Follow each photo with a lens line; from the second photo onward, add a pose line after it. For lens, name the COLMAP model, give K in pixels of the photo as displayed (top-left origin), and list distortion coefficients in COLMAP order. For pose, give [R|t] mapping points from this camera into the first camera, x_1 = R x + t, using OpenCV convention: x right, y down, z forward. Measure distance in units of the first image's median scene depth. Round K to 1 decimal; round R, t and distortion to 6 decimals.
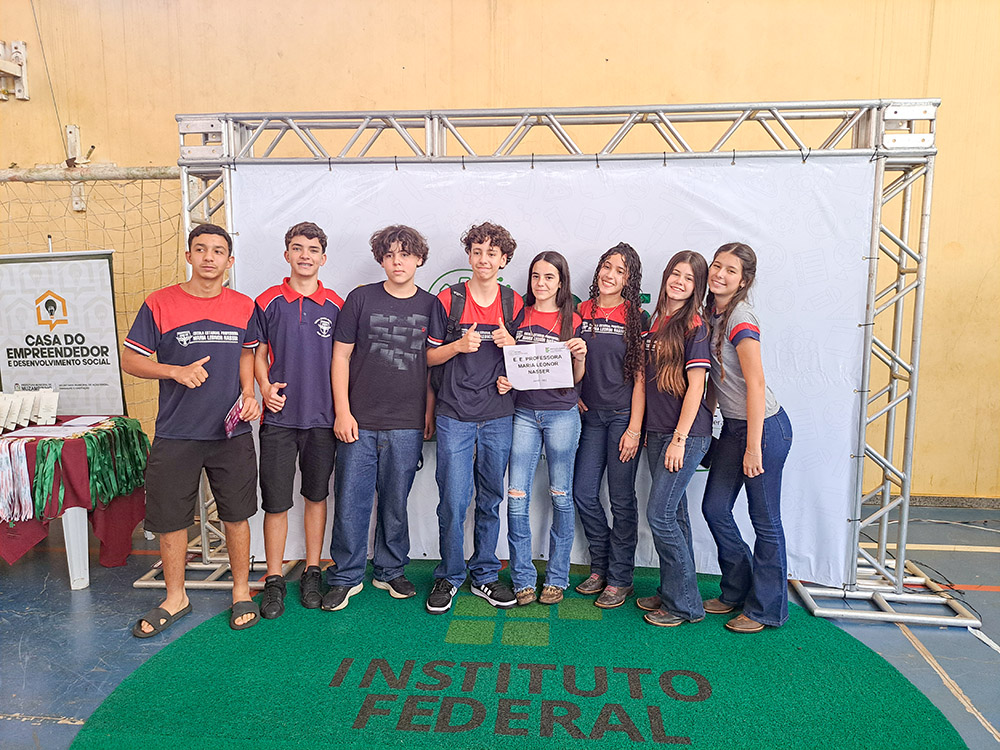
lens RADIAL K [[709.8, 0, 509.8], [0, 709.8, 363.8], [0, 0, 1]] dist [0.032929, -0.036720]
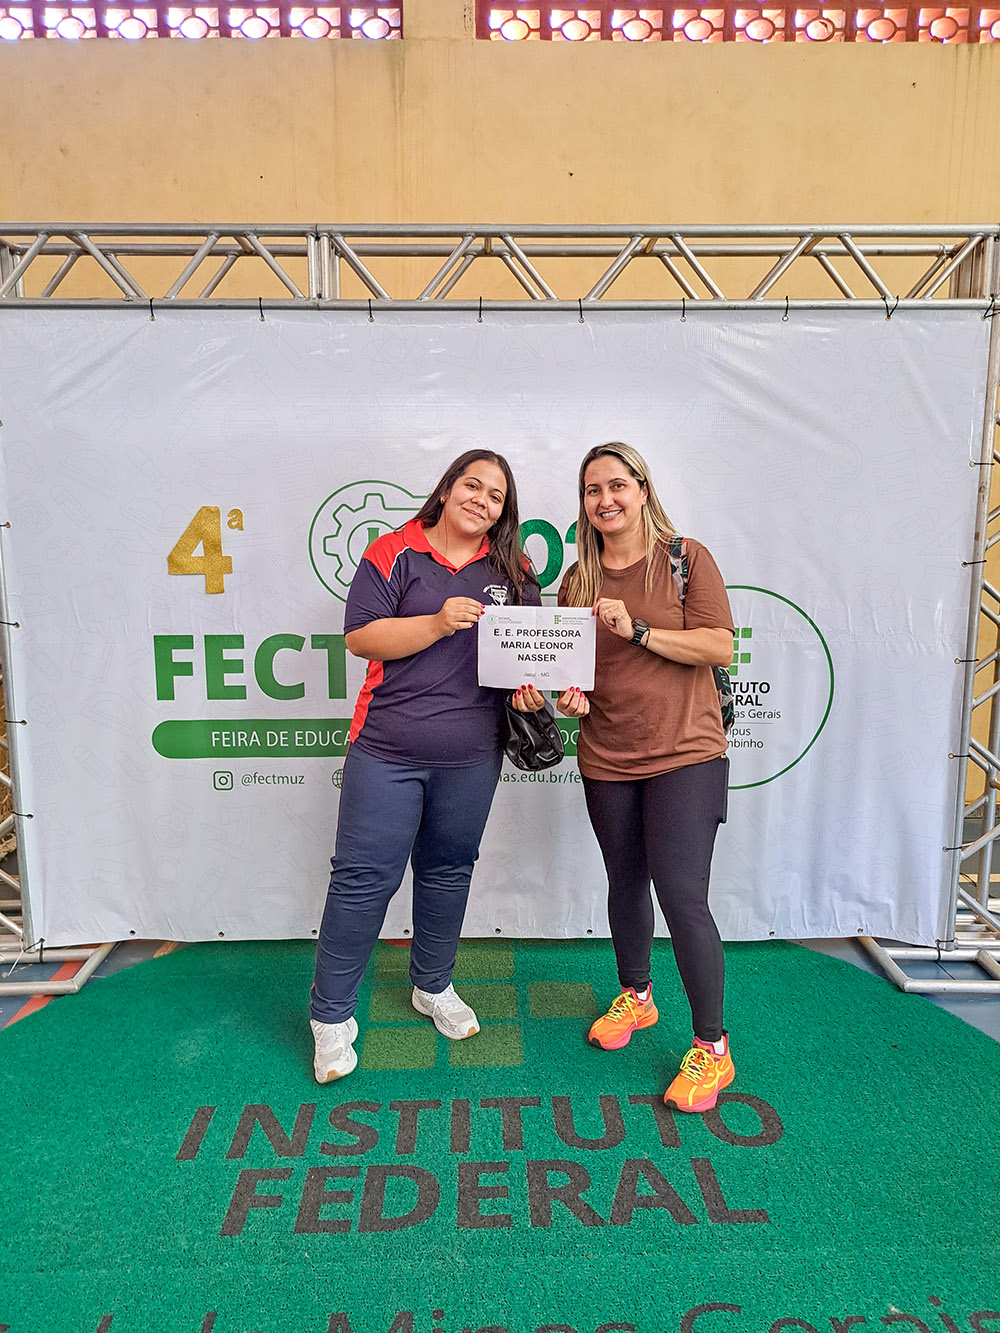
lens RADIAL K [[946.2, 0, 497.3], [0, 946.2, 661.6], [0, 0, 1]] dist [0.032929, -0.036720]
pose [[0.994581, -0.017654, 0.102454, -0.044517], [0.014354, 0.999357, 0.032857, 0.002892], [-0.102968, -0.031209, 0.994195, 0.138356]]
